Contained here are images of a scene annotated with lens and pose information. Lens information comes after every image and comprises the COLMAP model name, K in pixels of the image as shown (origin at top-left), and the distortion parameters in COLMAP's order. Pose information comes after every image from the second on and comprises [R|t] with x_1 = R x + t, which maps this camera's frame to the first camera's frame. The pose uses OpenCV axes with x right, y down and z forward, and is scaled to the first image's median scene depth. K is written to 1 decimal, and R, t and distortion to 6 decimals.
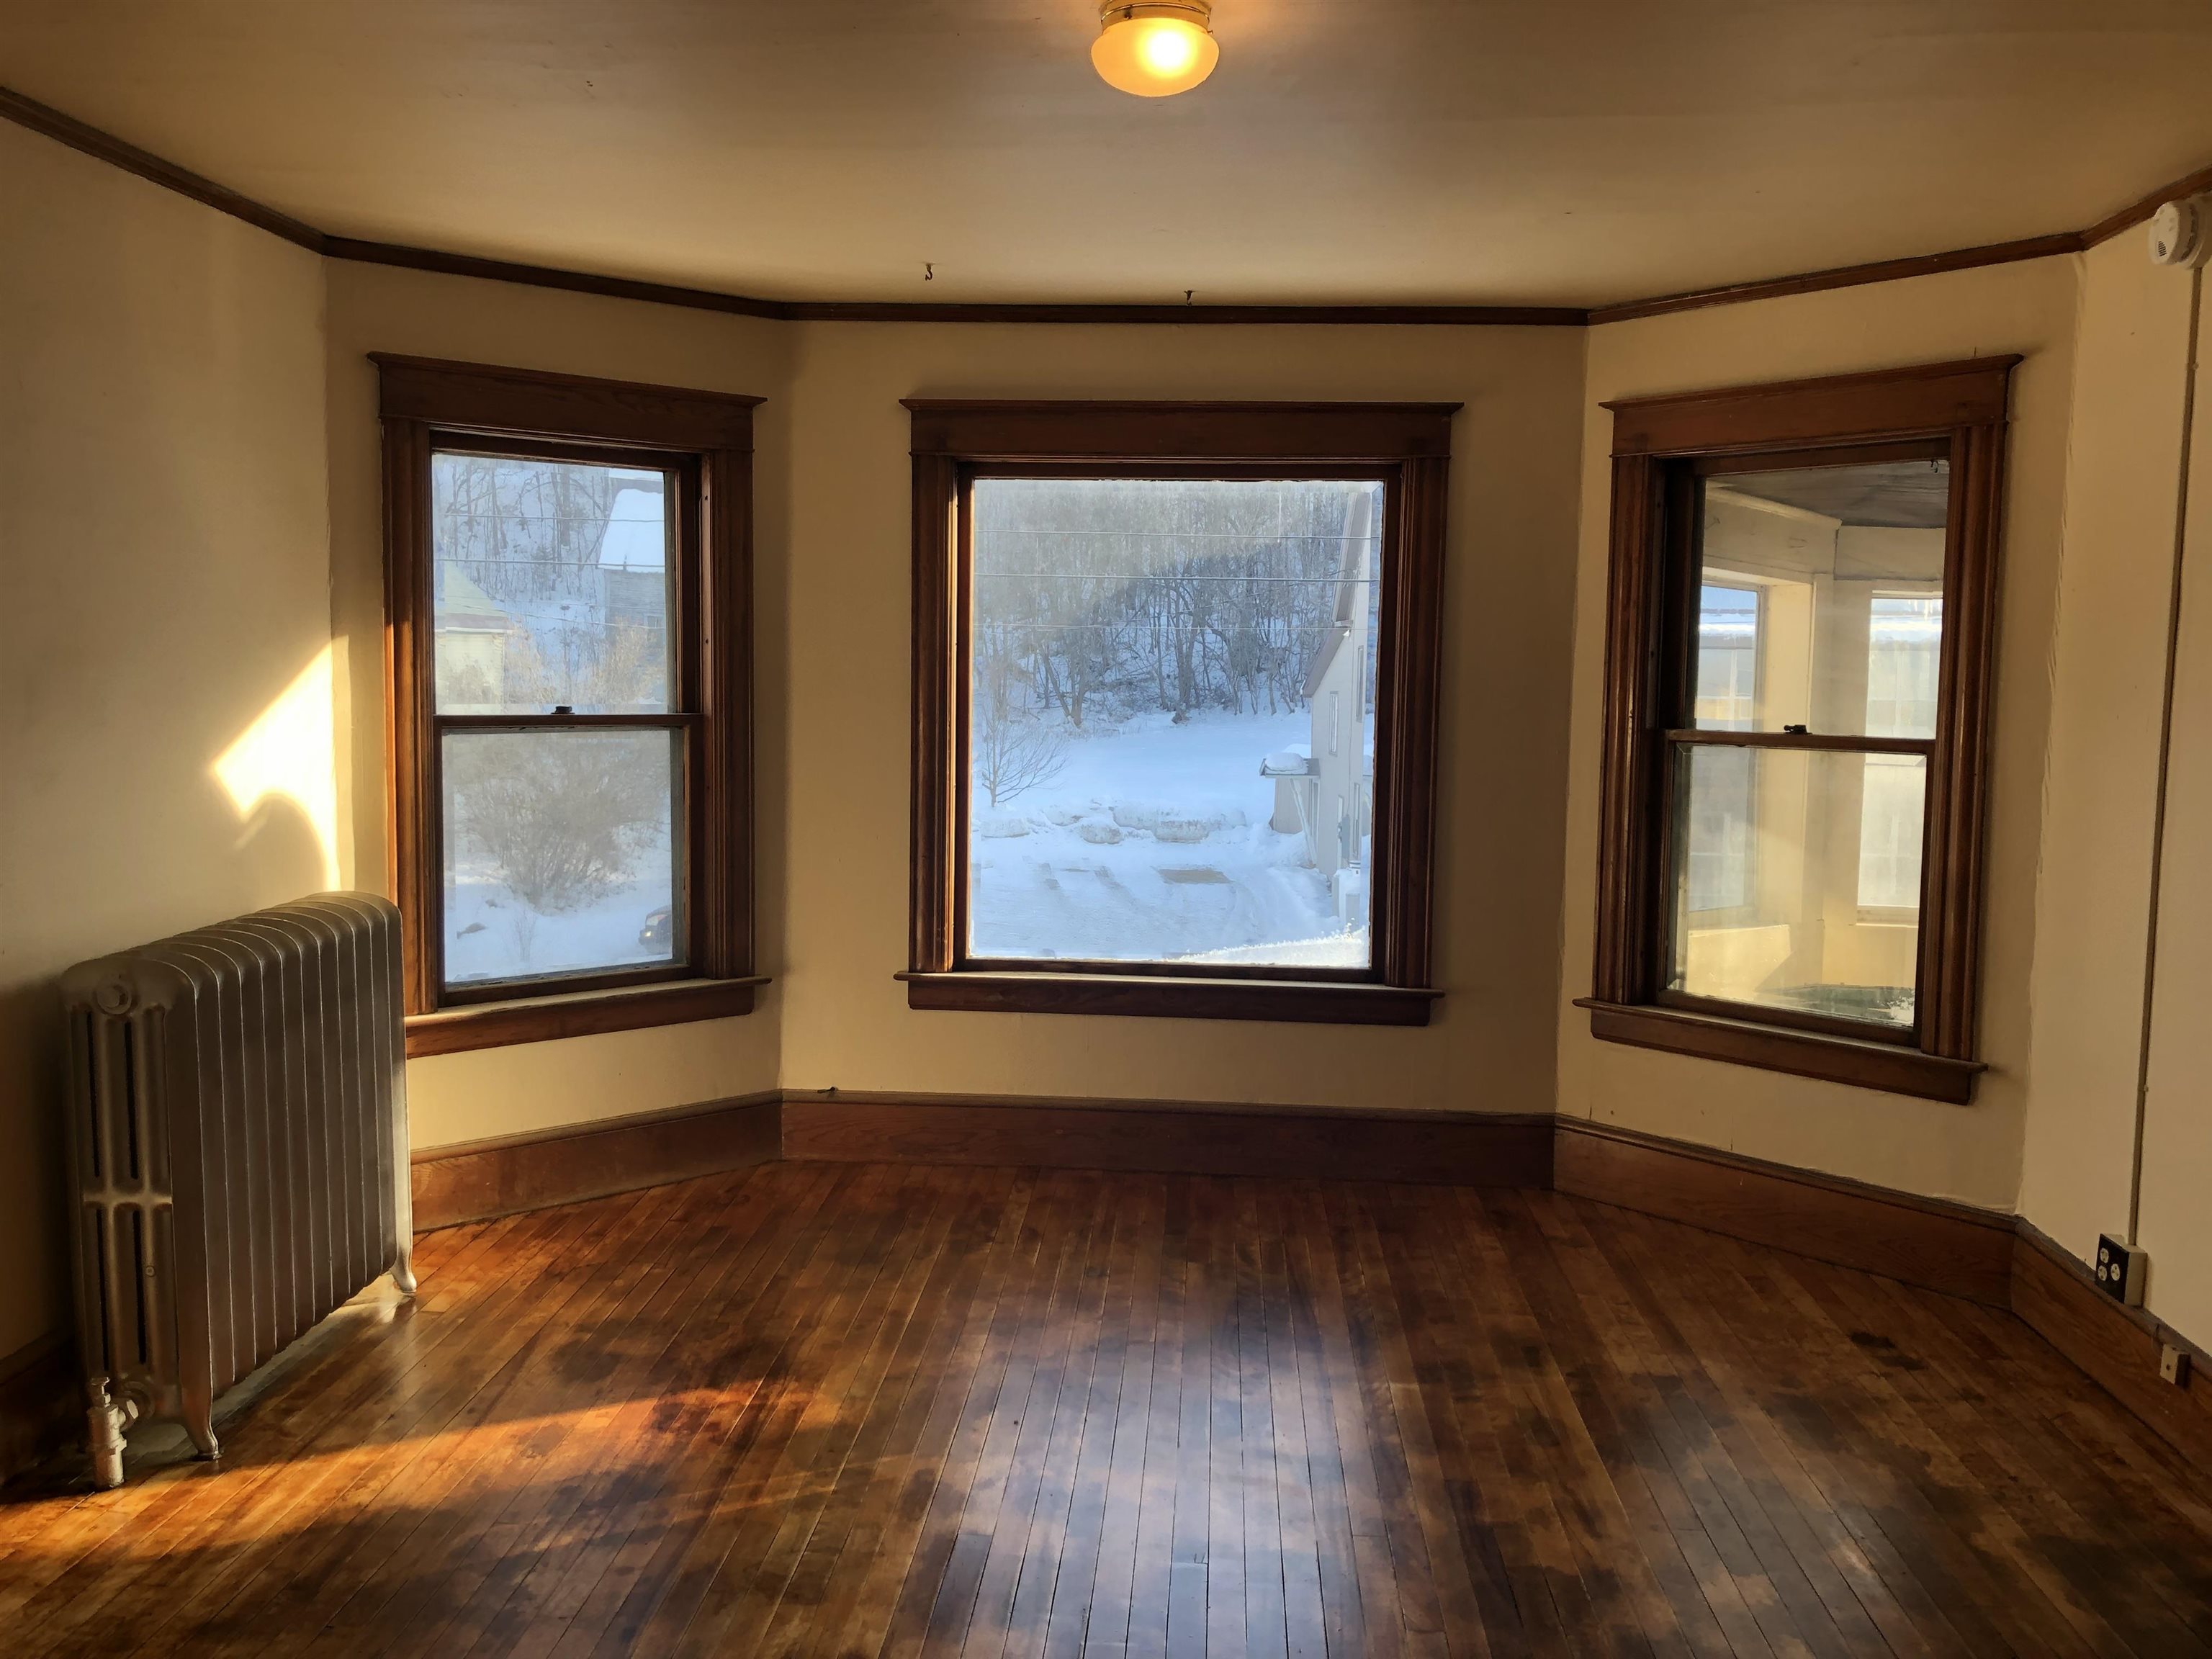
lens RADIAL K [[1837.1, 0, 1099.7], [0, 1837.1, 824.5], [0, 0, 1]] dist [0.066960, -0.031905]
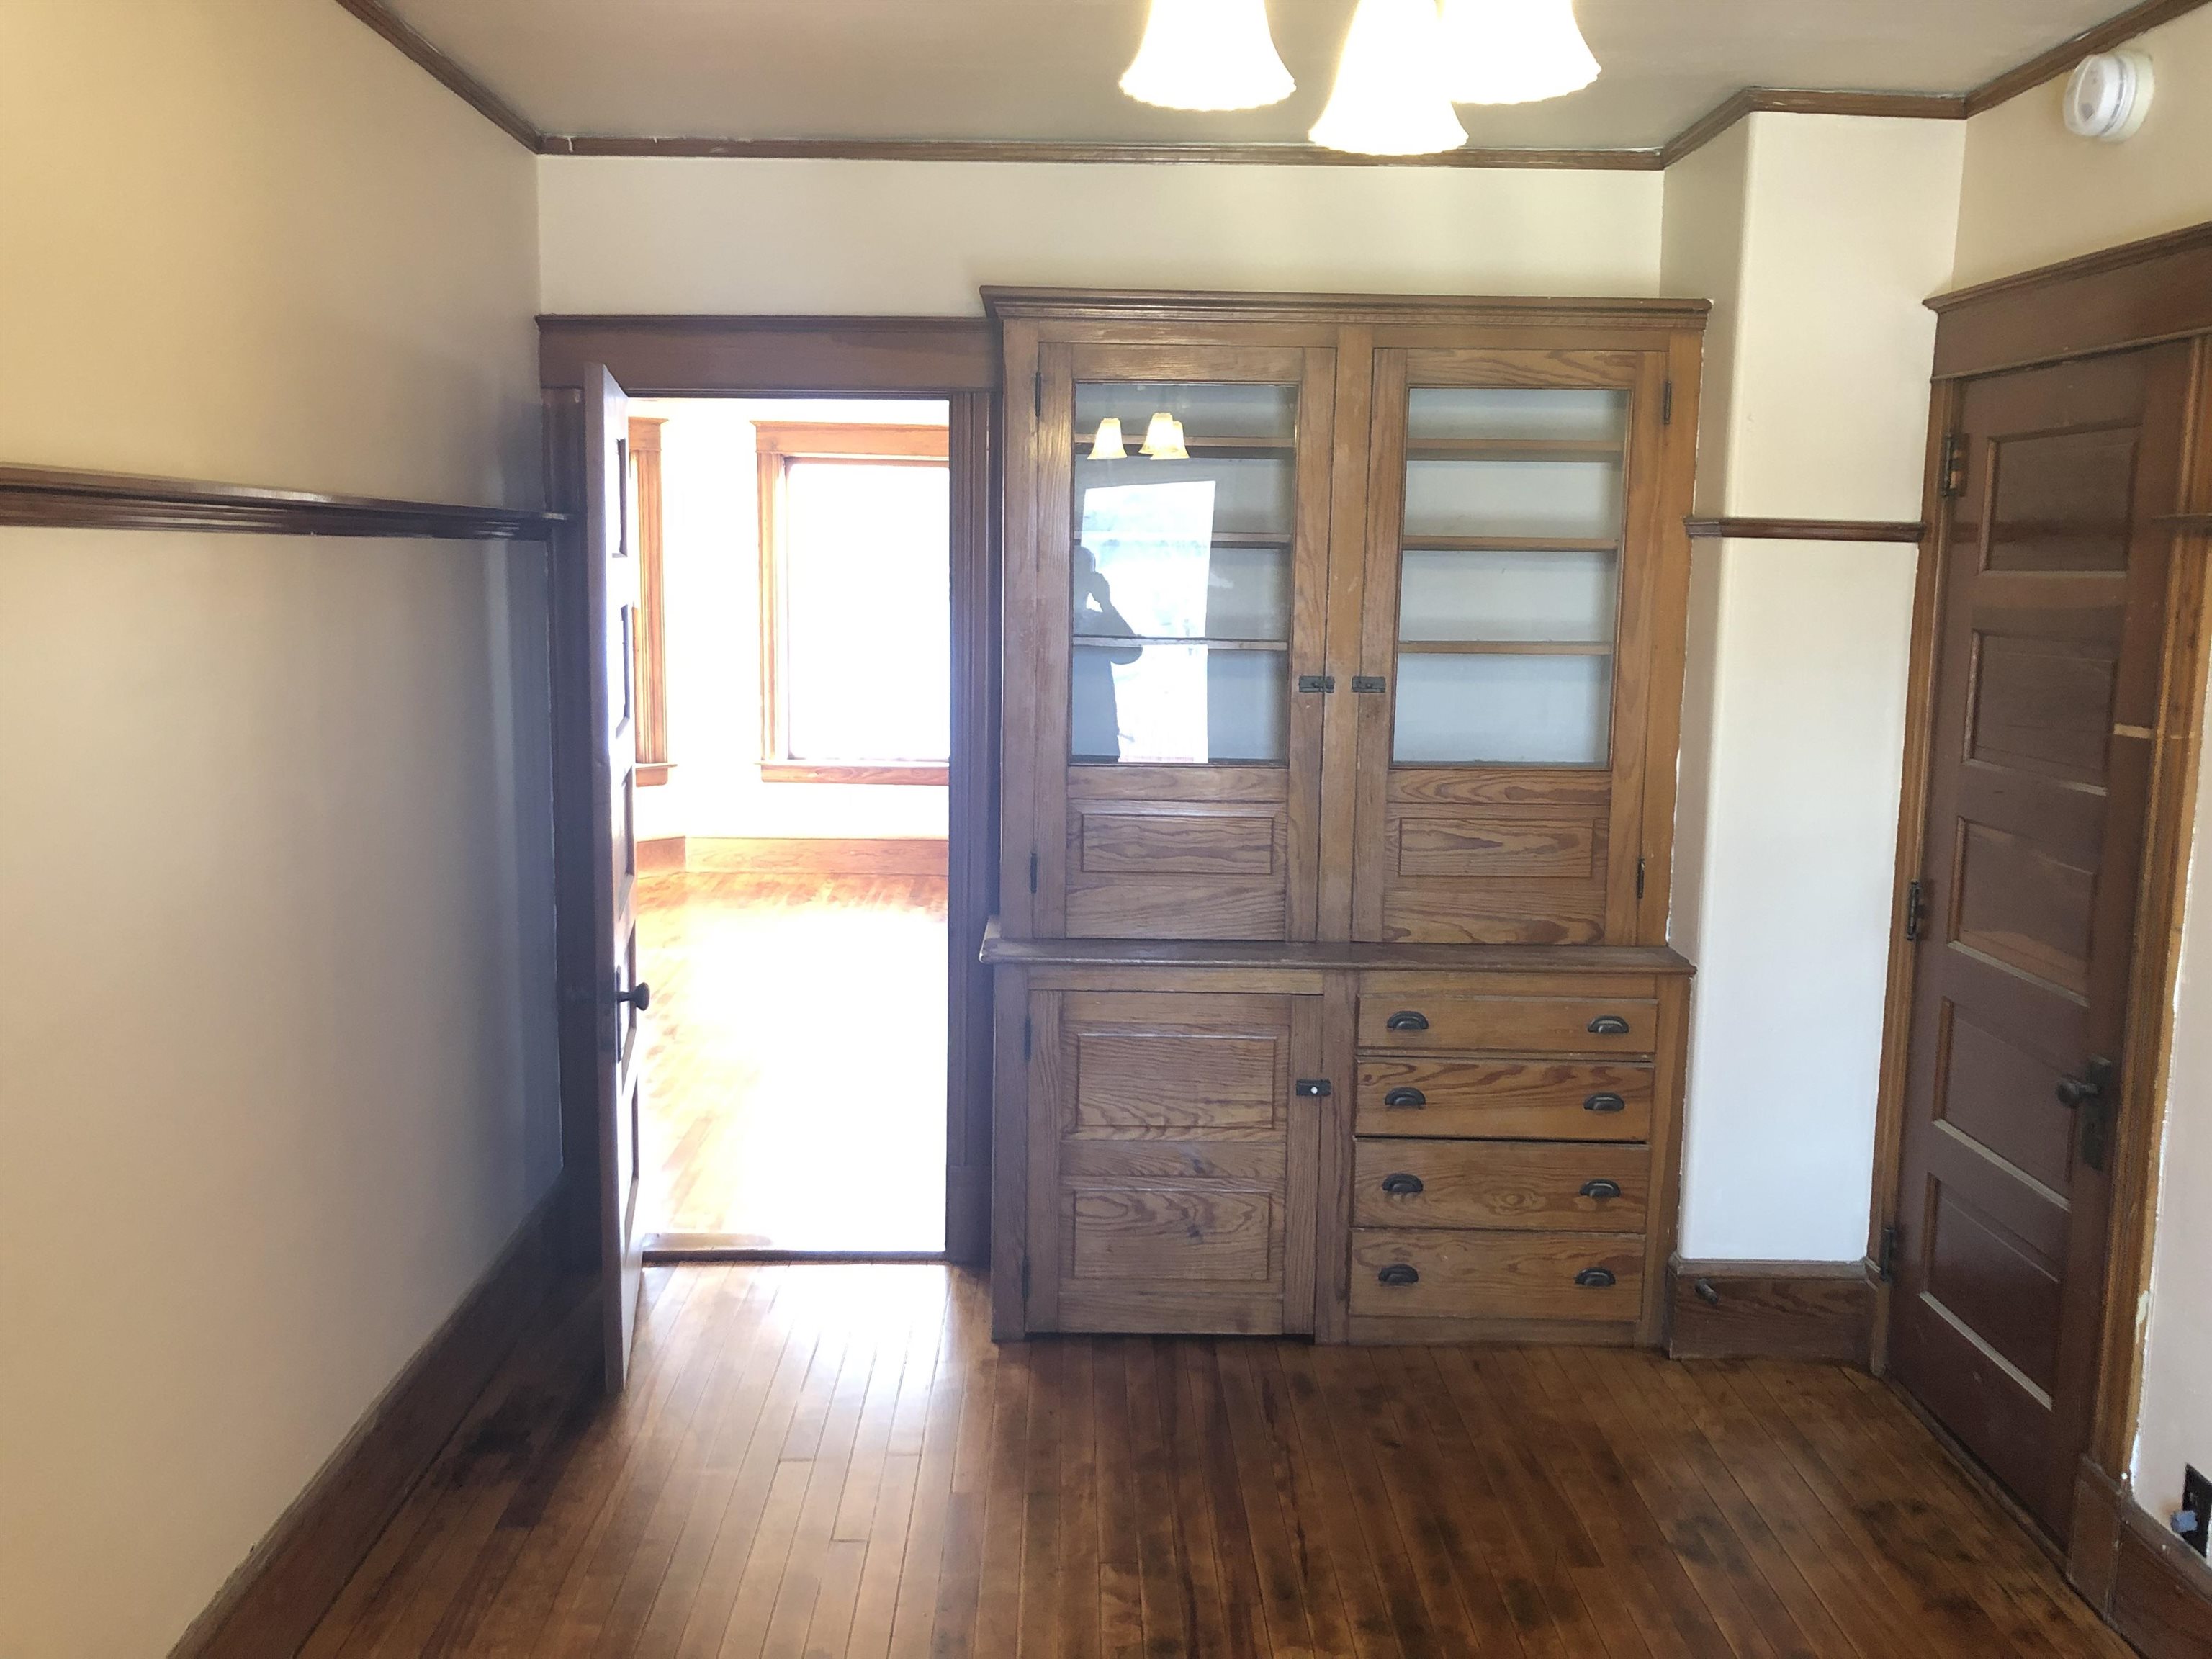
lens RADIAL K [[1837.1, 0, 1110.9], [0, 1837.1, 823.6], [0, 0, 1]] dist [0.066960, -0.031905]
pose [[0.996169, -0.012386, 0.086563, 0.075785], [0.008629, 0.999010, 0.043651, 0.072641], [-0.087018, -0.042737, 0.995290, -0.779103]]
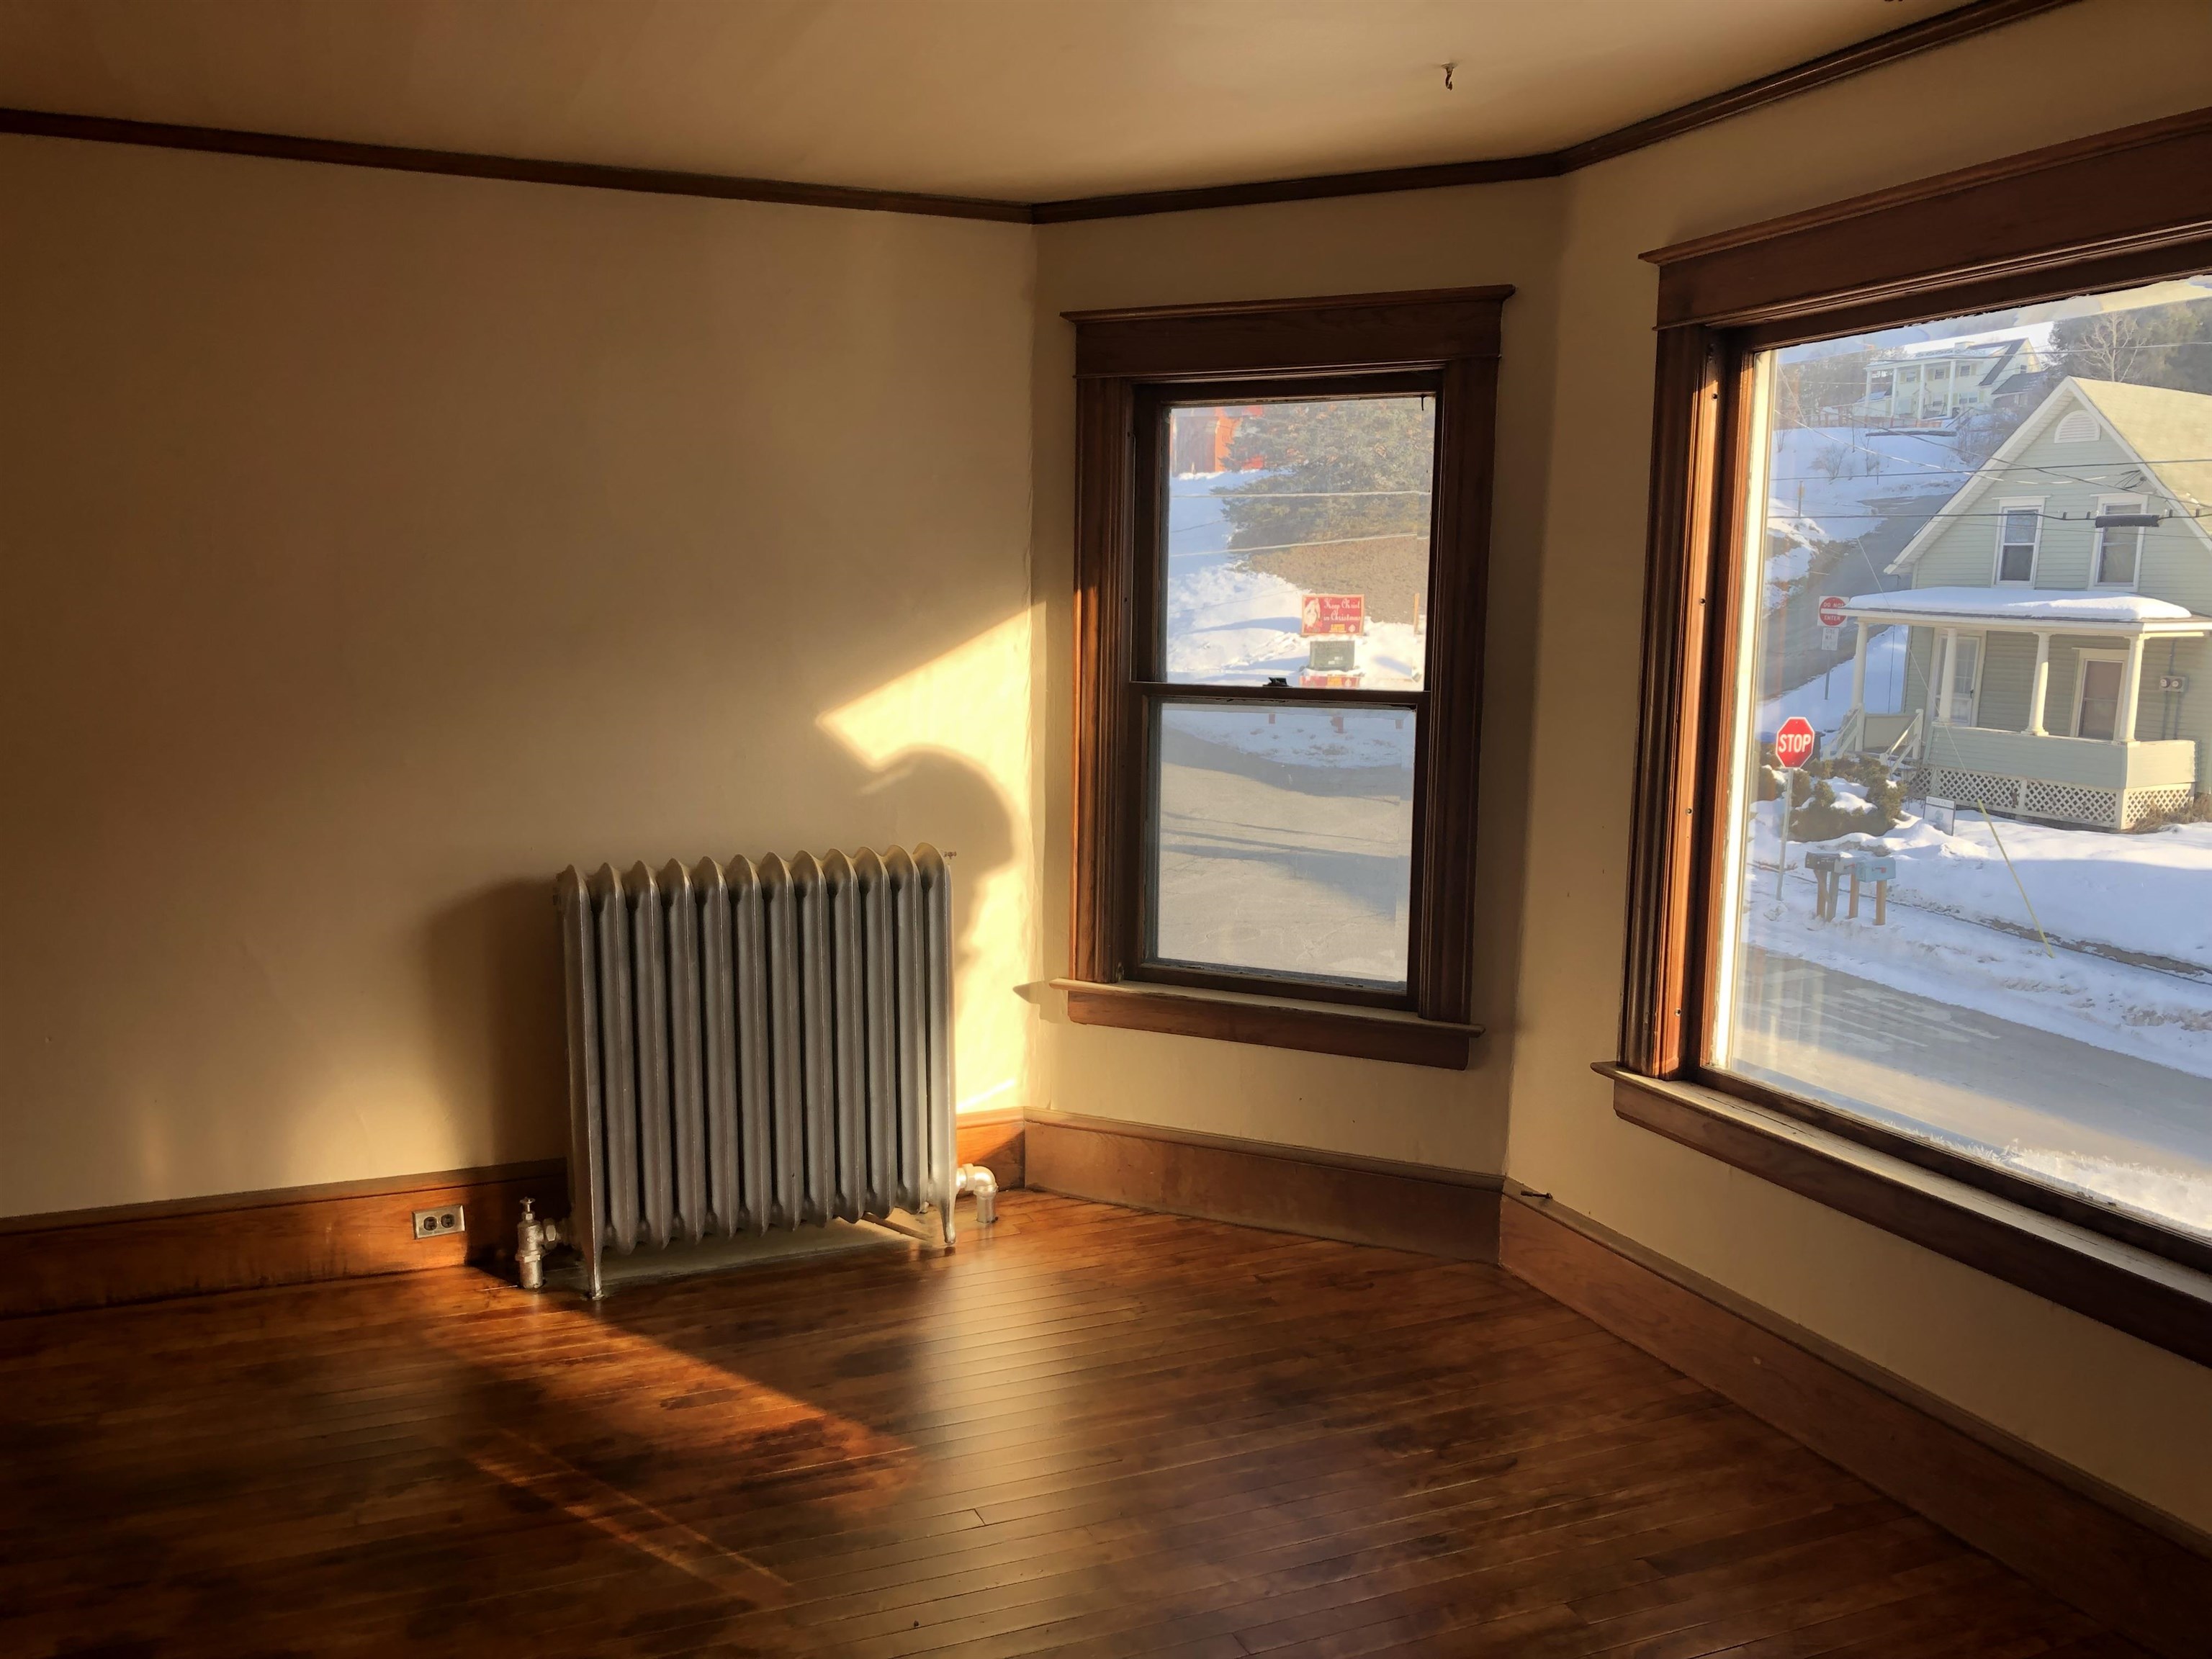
lens RADIAL K [[1837.1, 0, 1101.1], [0, 1837.1, 841.5], [0, 0, 1]] dist [0.066960, -0.031905]
pose [[0.427120, 0.111266, -0.897323, 0.482249], [-0.089073, 0.992750, 0.080701, -0.049846], [0.899797, 0.045458, 0.433934, 0.544375]]
